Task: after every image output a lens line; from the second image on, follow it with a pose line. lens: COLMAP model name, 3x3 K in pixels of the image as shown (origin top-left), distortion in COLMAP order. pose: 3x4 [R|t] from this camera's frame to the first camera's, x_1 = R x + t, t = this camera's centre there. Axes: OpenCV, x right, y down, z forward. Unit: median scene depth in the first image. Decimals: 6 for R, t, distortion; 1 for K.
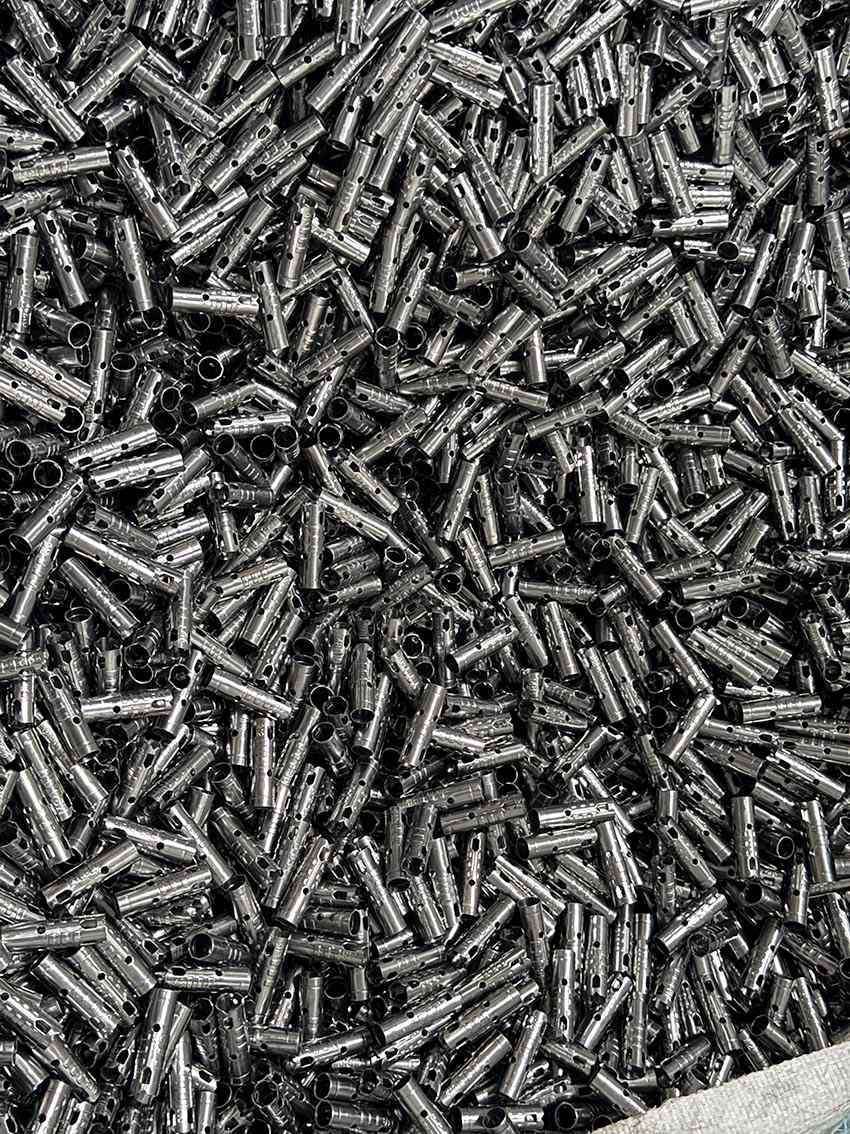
lens RADIAL K [[1599.2, 0, 423.4], [0, 1599.2, 566.1], [0, 0, 1]] dist [0.095342, 0.000000]
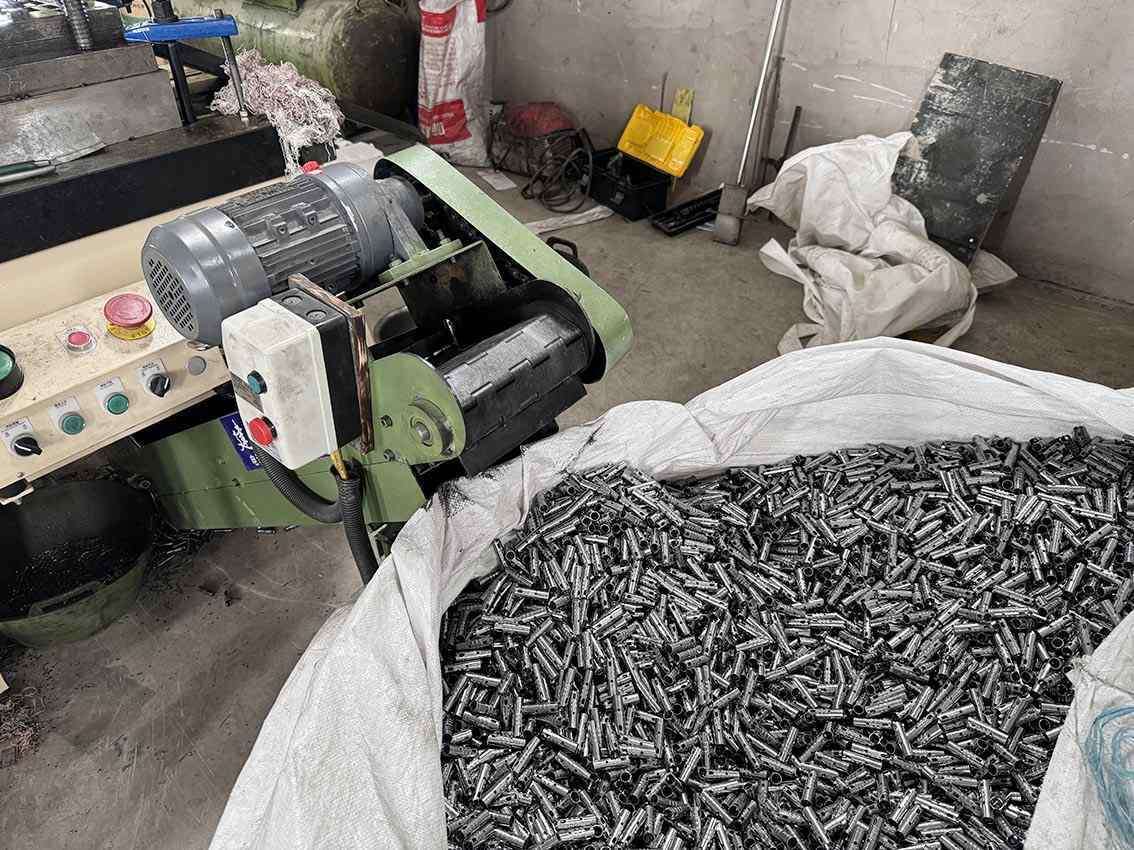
lens RADIAL K [[775.9, 0, 568.5], [0, 775.9, 425.3], [0, 0, 1]] dist [0.004466, -0.025495]
pose [[0.686088, -0.690674, 0.228591, -0.084488], [0.654877, 0.449445, -0.607565, 0.247382], [0.316890, 0.566542, 0.760665, -0.154886]]
